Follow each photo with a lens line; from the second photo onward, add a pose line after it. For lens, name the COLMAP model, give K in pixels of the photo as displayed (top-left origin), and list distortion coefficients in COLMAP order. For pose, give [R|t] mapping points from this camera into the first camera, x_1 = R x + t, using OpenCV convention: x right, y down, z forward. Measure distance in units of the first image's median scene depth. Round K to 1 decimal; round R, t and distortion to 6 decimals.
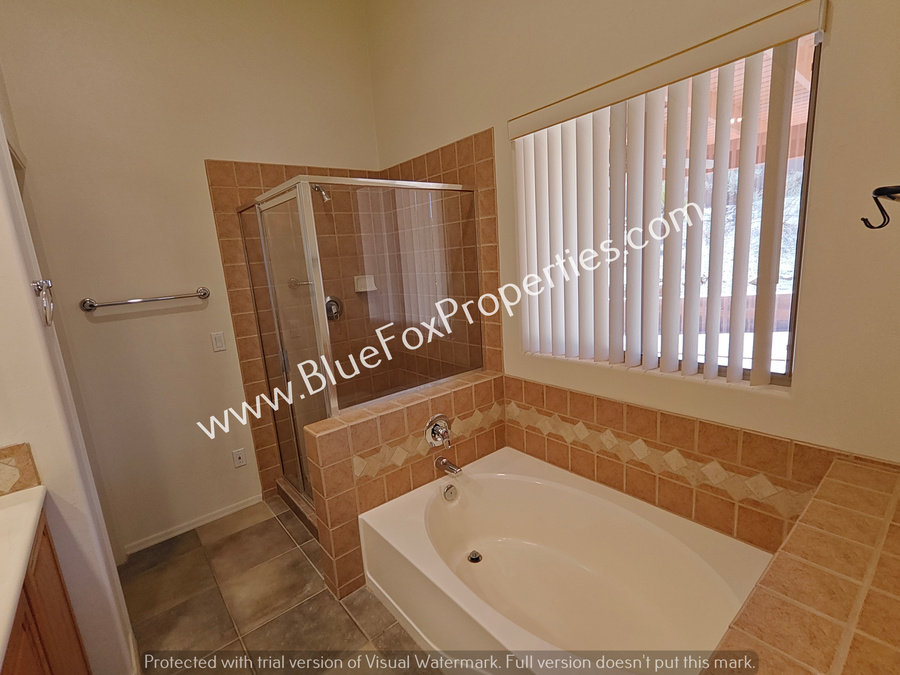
lens RADIAL K [[431.6, 0, 452.4], [0, 431.6, 340.5], [0, 0, 1]] dist [0.000962, 0.003600]
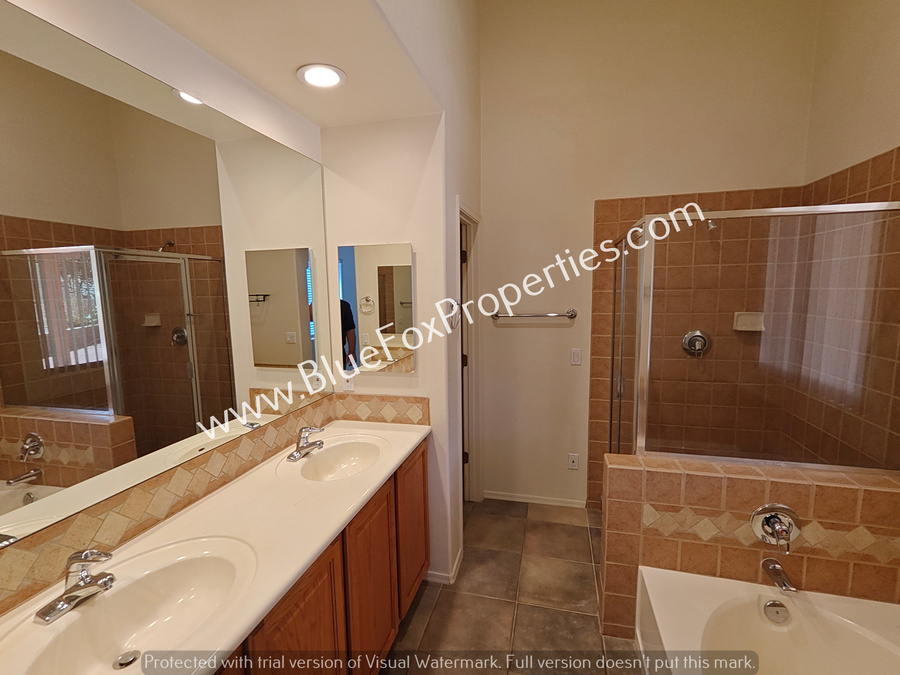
lens RADIAL K [[431.6, 0, 444.1], [0, 431.6, 343.0], [0, 0, 1]] dist [0.000962, 0.003600]
pose [[0.581300, 0.164470, -0.796894, 0.186140], [-0.185884, 0.980303, 0.066729, -0.050872], [0.792173, 0.109341, 0.600423, 0.032586]]
